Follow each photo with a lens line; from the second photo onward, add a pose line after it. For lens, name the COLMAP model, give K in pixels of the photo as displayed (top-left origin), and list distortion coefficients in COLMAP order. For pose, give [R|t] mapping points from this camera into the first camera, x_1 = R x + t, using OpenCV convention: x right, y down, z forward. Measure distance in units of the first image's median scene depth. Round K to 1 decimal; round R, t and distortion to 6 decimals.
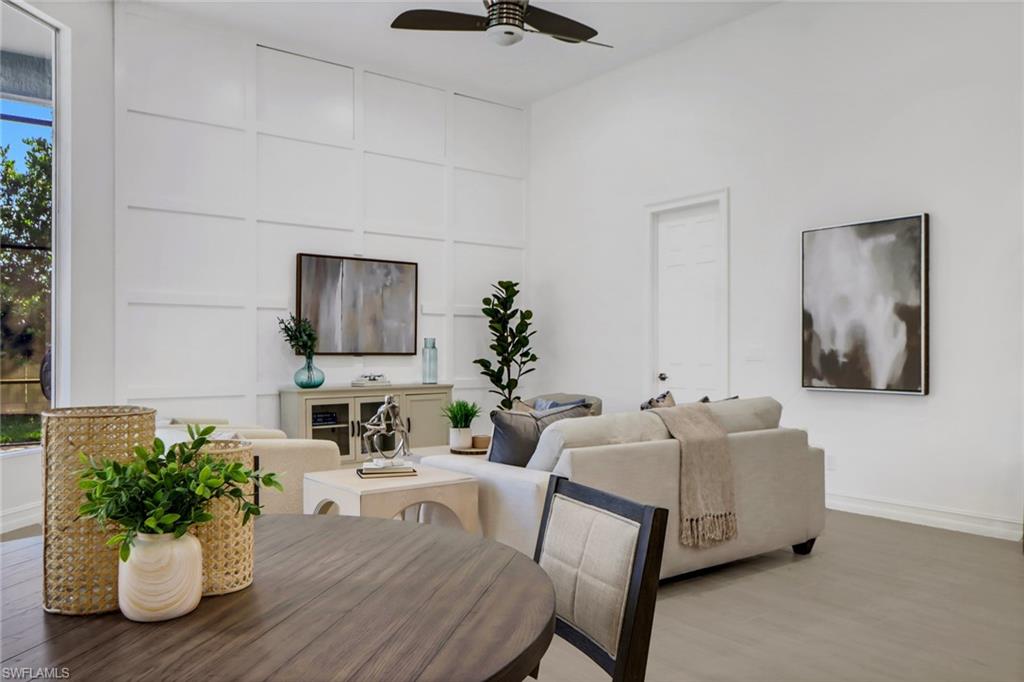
lens RADIAL K [[760.2, 0, 512.8], [0, 760.2, 347.0], [0, 0, 1]] dist [0.008982, 0.001524]
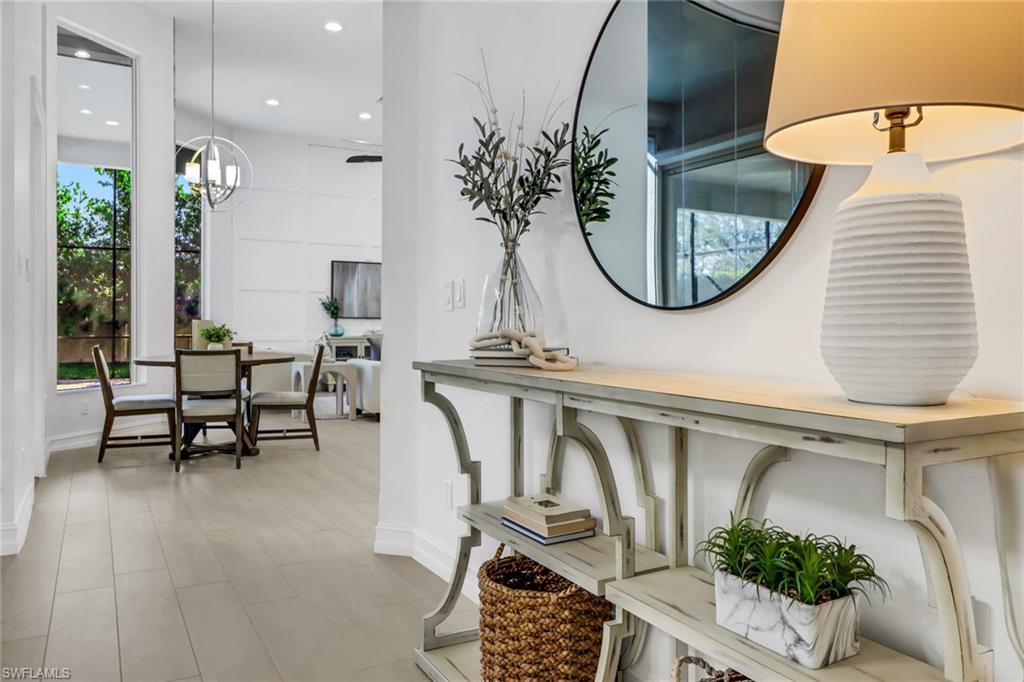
lens RADIAL K [[762.9, 0, 512.0], [0, 762.9, 333.1], [0, 0, 1]] dist [-0.007454, -0.000624]
pose [[0.985769, 0.004005, -0.168058, 0.432339], [-0.001197, 0.999858, 0.016803, 0.015138], [0.168102, -0.016363, 0.985634, -0.679248]]
